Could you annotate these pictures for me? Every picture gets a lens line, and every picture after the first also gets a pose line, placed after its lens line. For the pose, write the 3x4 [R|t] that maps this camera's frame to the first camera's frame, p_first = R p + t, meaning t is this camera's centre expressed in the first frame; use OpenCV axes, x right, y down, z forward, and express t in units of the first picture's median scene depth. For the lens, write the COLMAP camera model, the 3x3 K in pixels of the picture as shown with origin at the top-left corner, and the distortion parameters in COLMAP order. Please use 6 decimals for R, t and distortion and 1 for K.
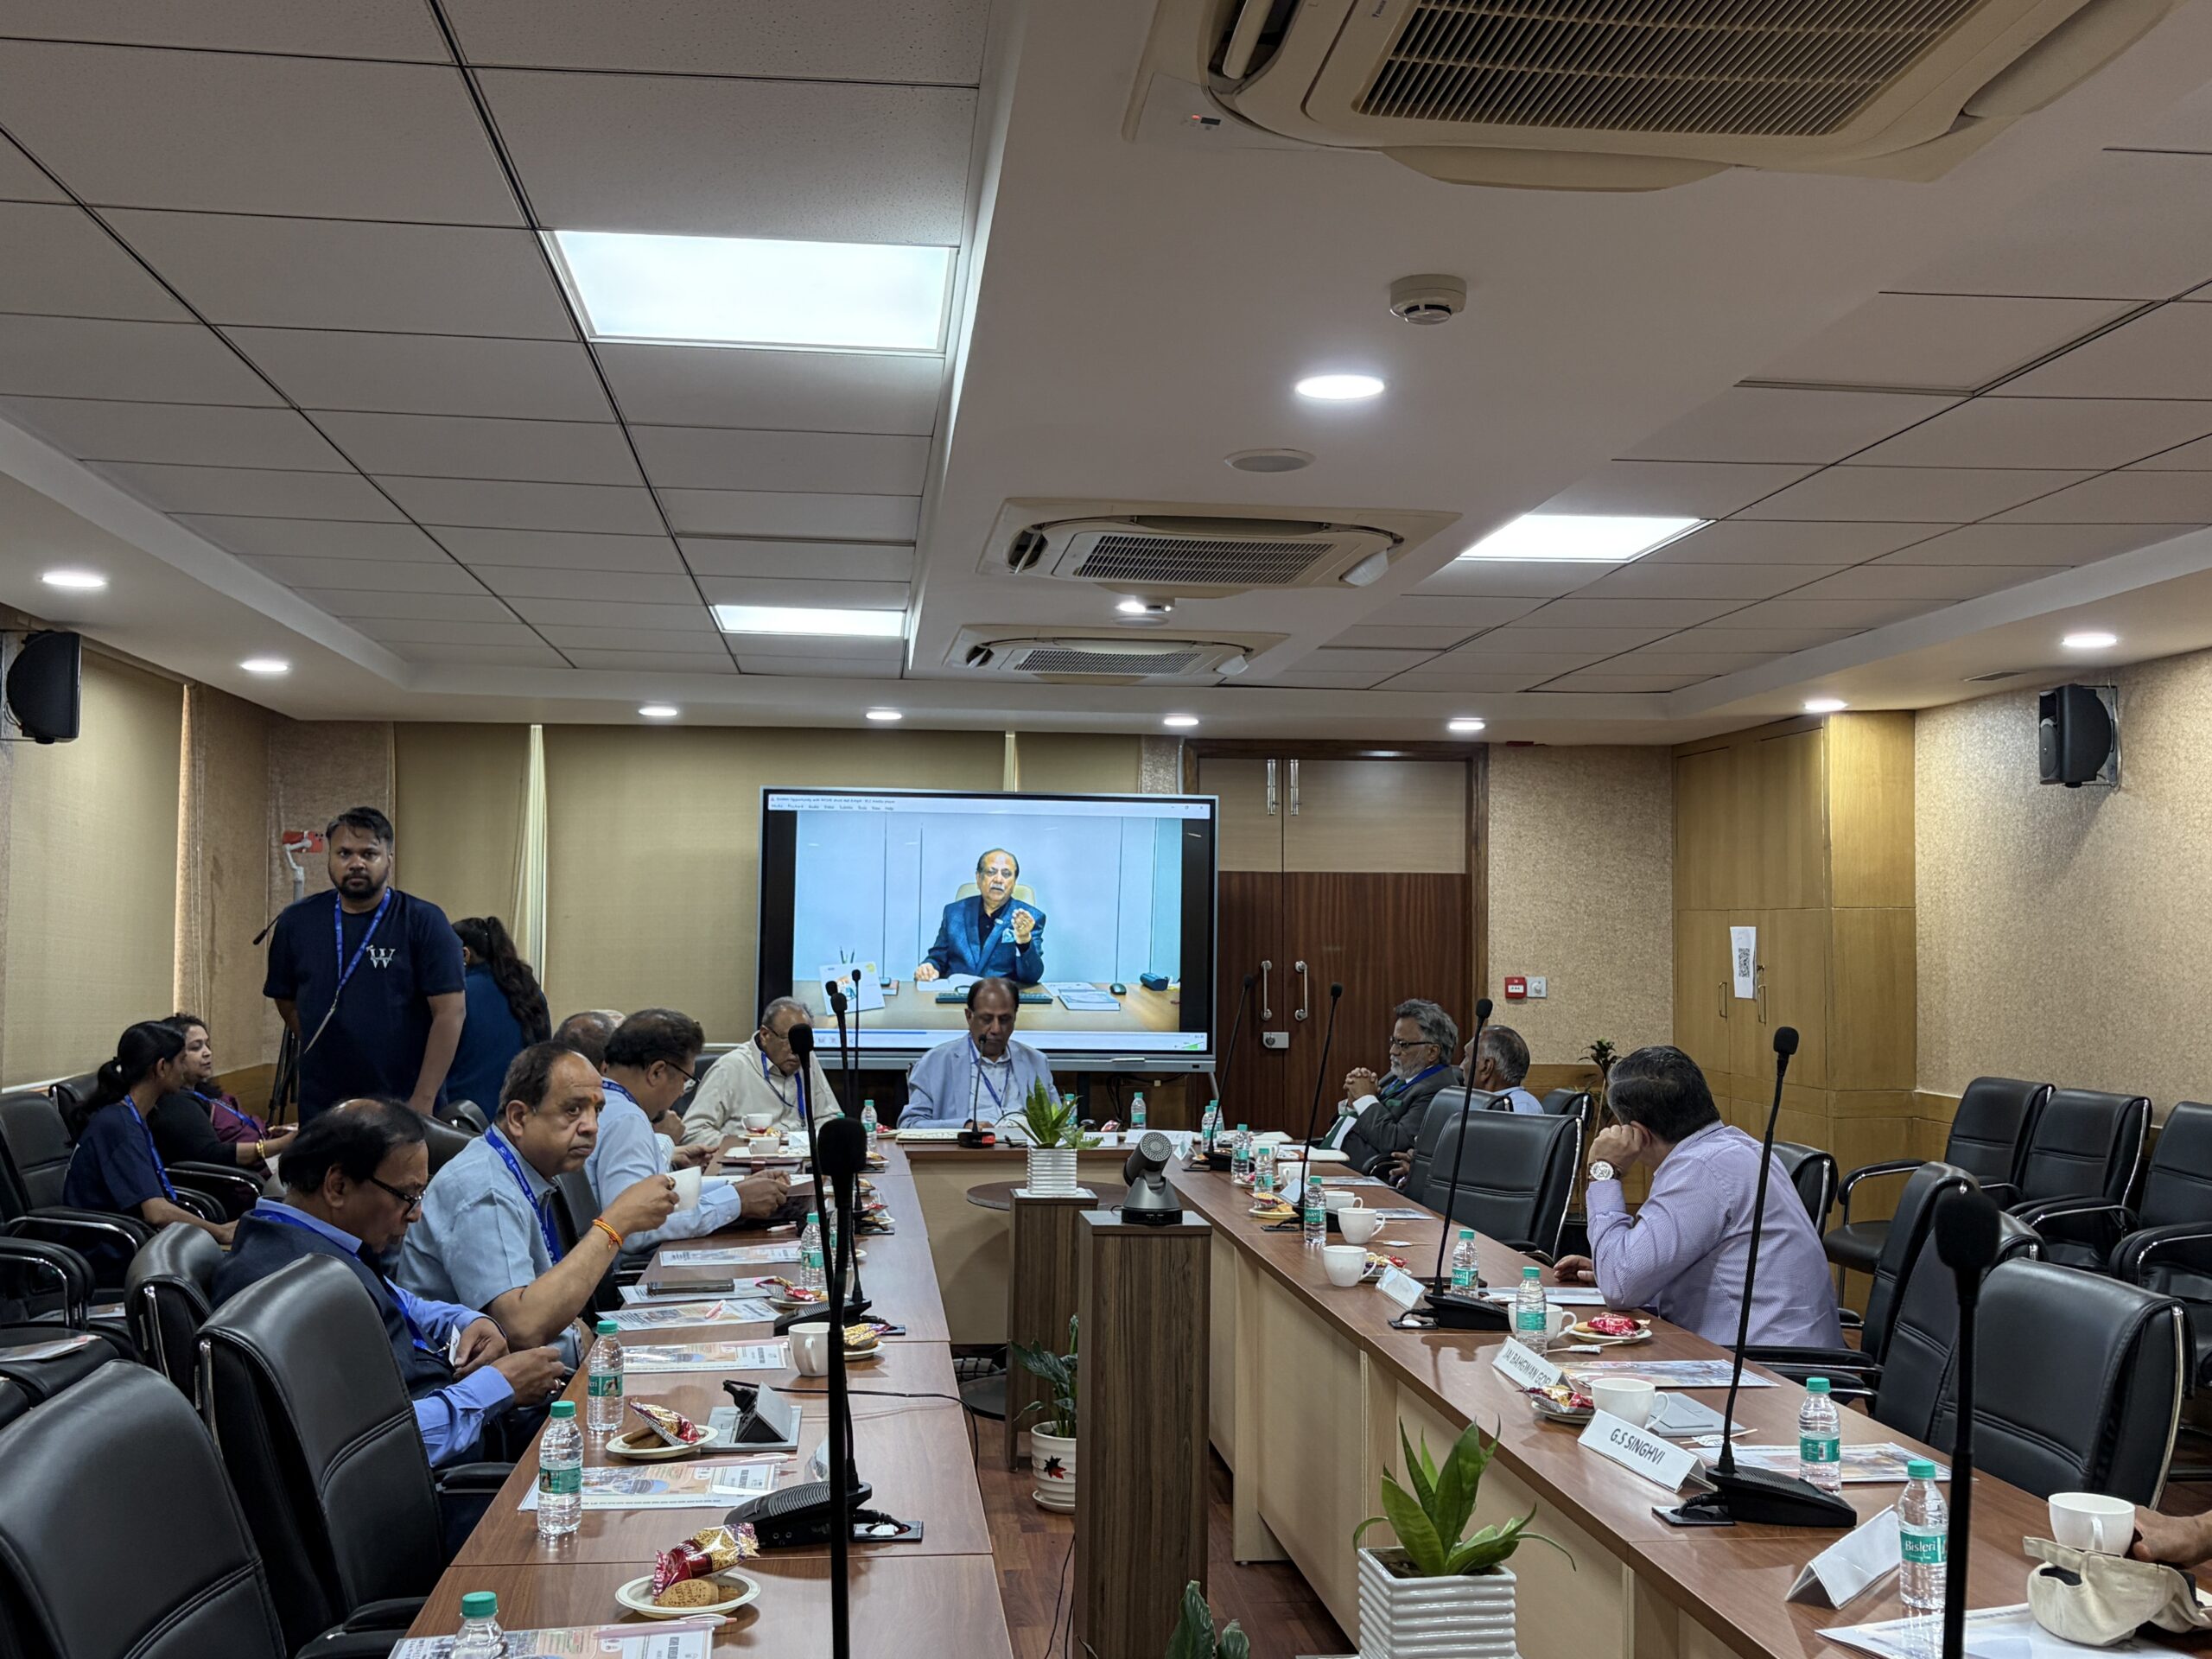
lens RADIAL K [[2248.6, 0, 1116.3], [0, 2248.6, 830.8], [0, 0, 1]] dist [0.101916, 0.000000]
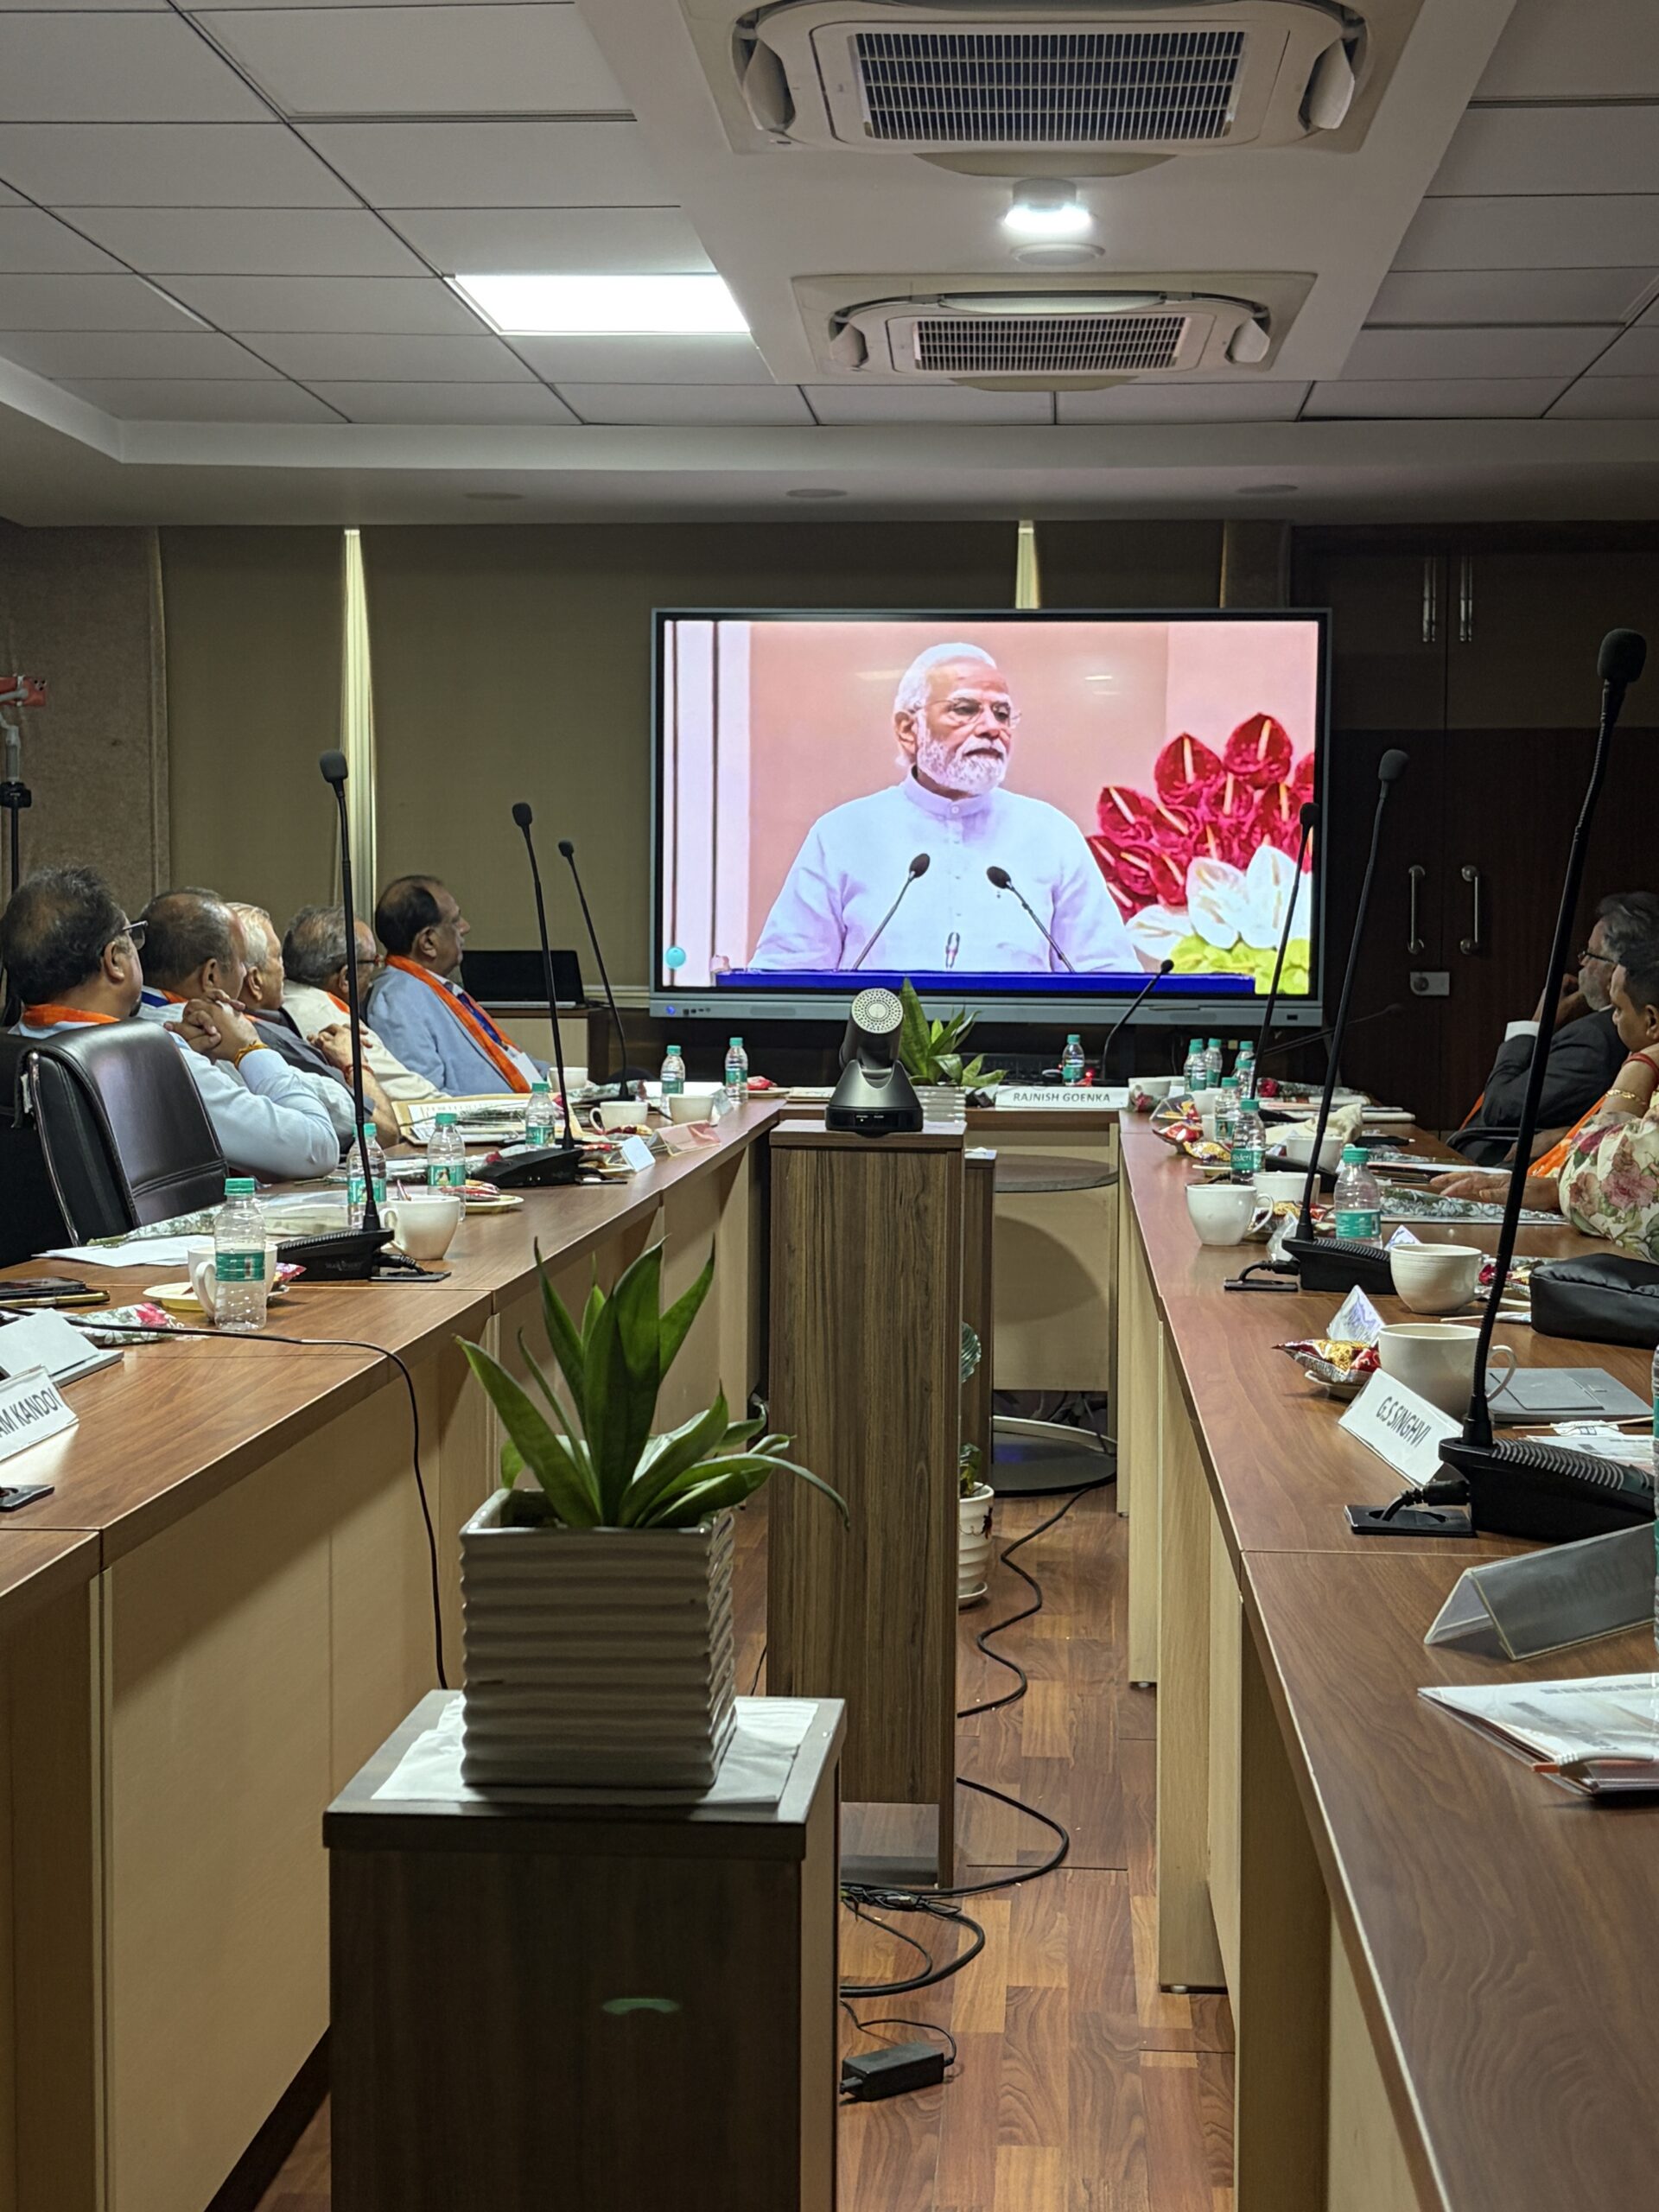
lens RADIAL K [[3124.5, 0, 839.7], [0, 3124.5, 1120.4], [0, 0, 1]] dist [0.049510, 0.000000]
pose [[0.983111, 0.007756, -0.182848, 0.112811], [0.012055, 0.994187, 0.106990, 0.053340], [0.182615, -0.107388, 0.977302, 0.102939]]
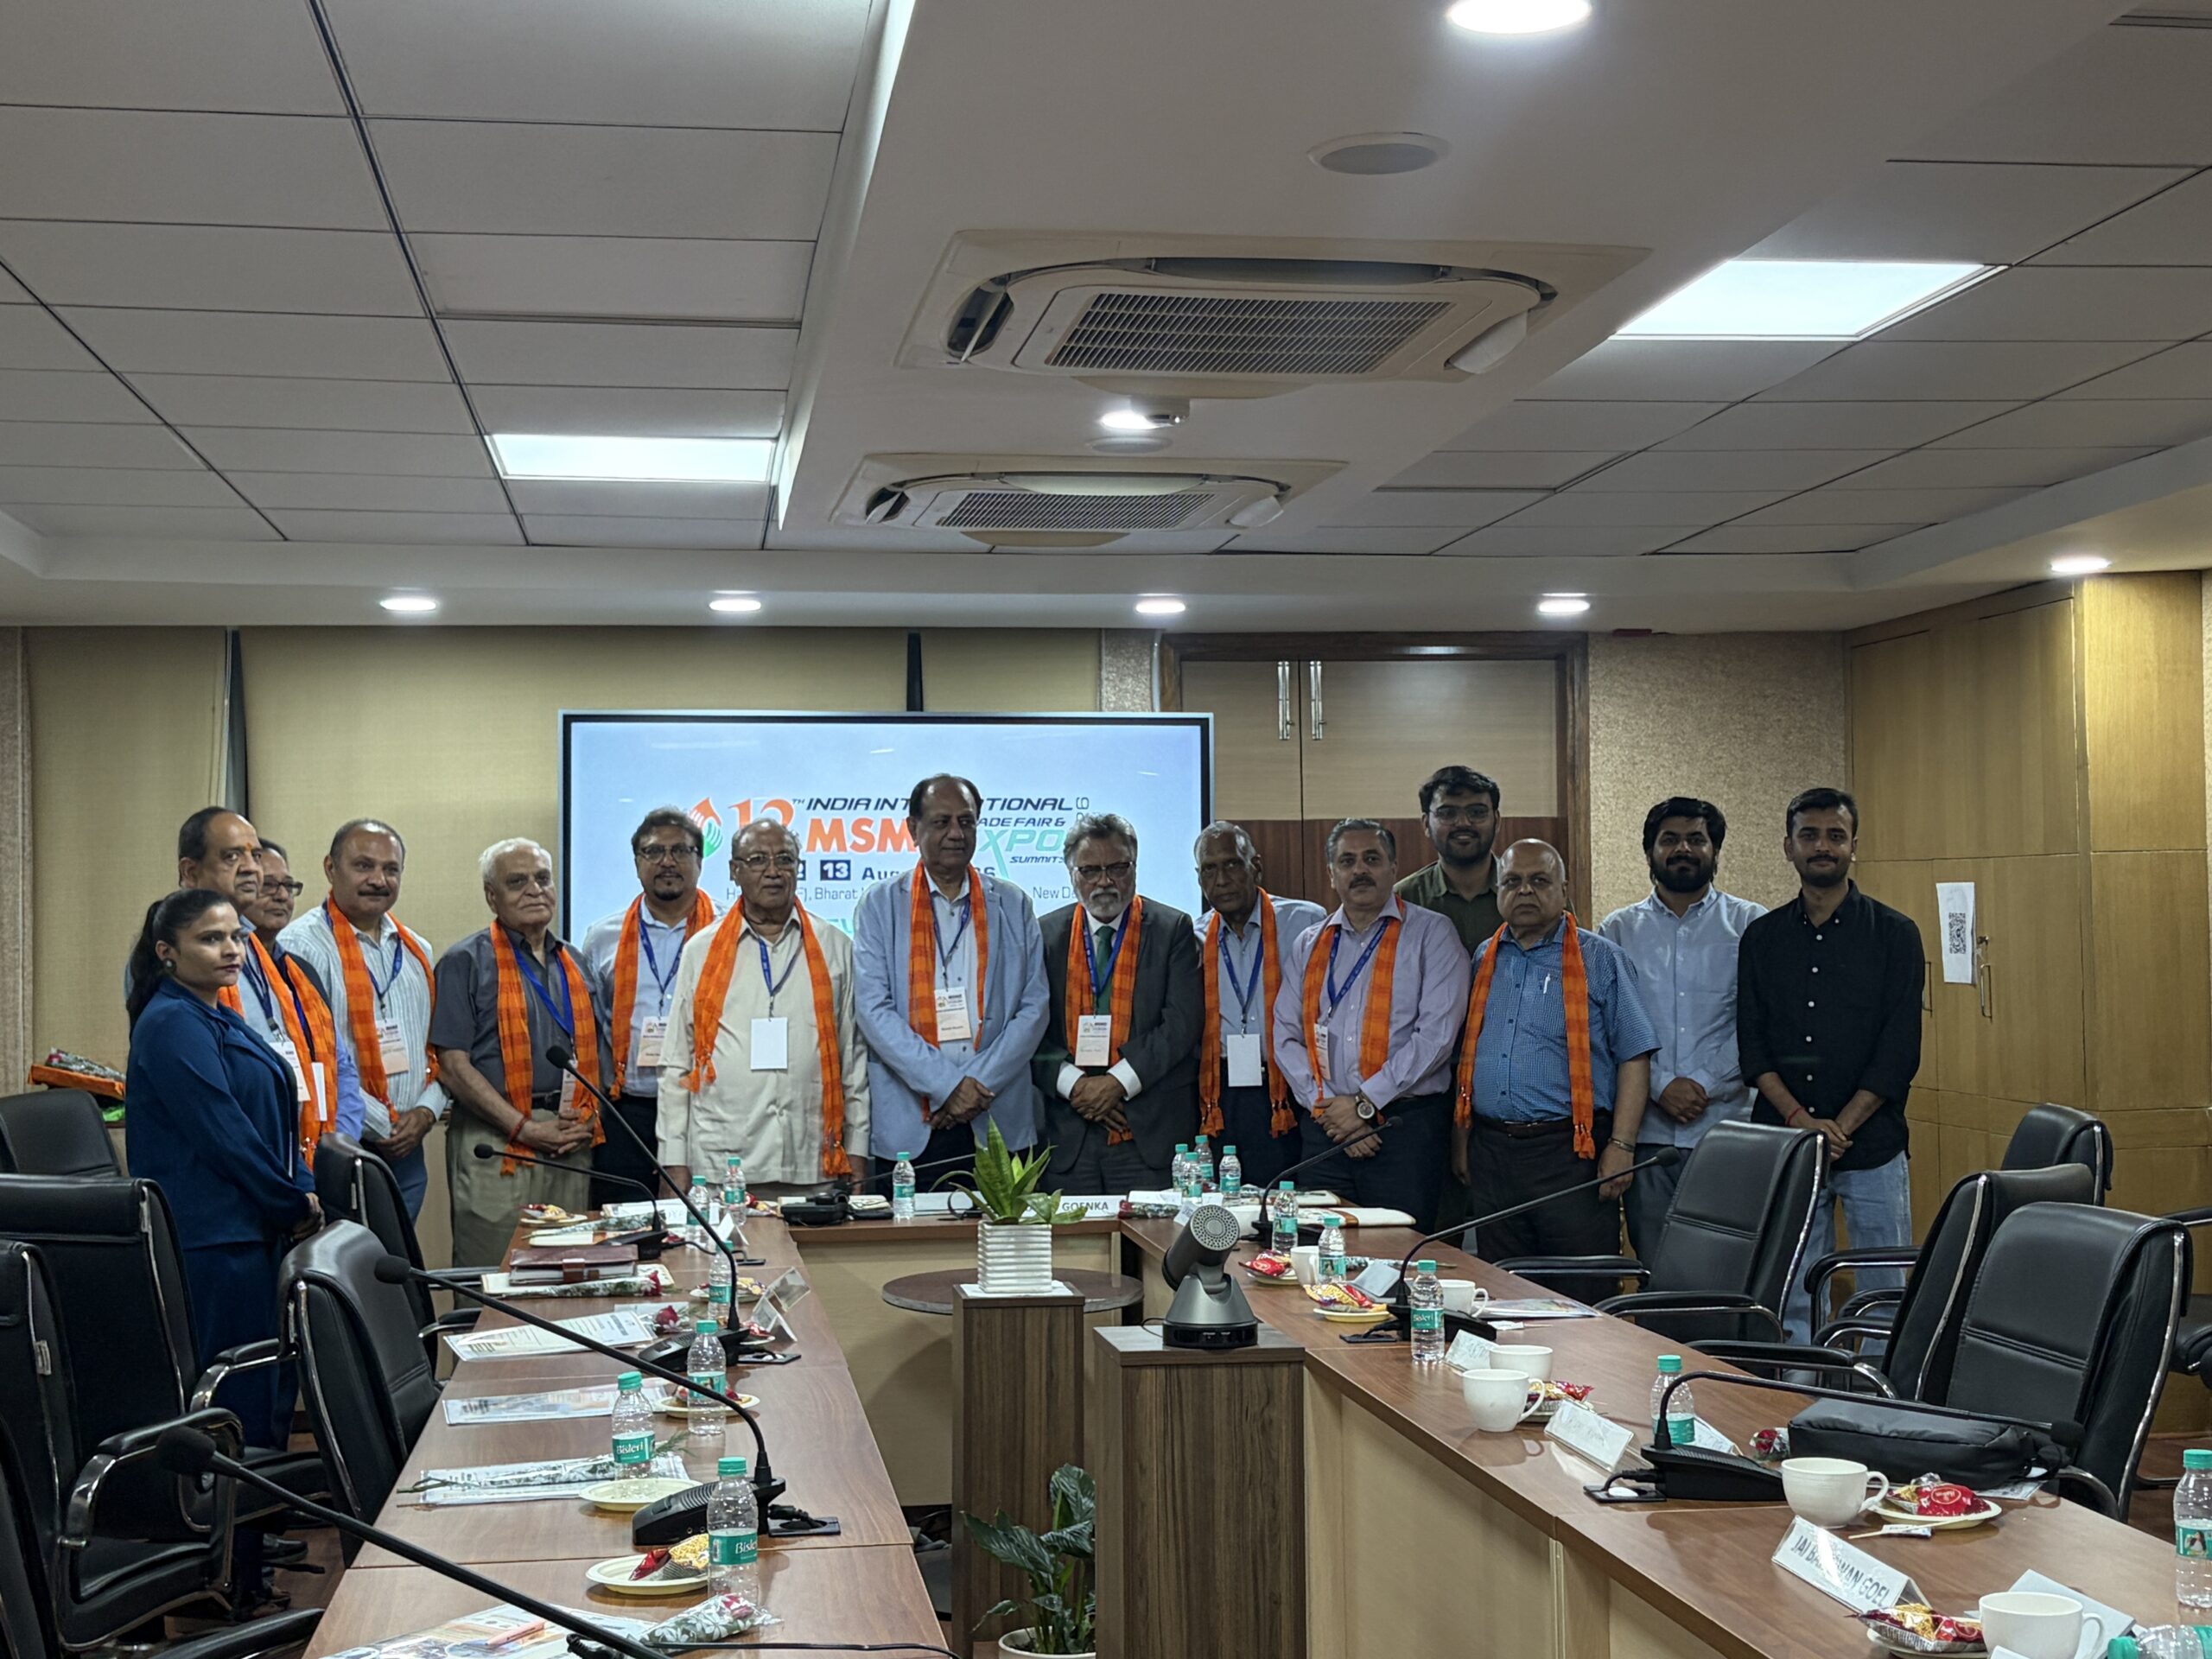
lens RADIAL K [[2999.6, 0, 1107.9], [0, 2999.6, 825.9], [0, 0, 1]] dist [0.103441, 0.000000]
pose [[0.999378, -0.019388, 0.029442, -0.024711], [0.018938, 0.999701, 0.015498, 0.007497], [-0.029734, -0.014931, 0.999446, 0.095541]]
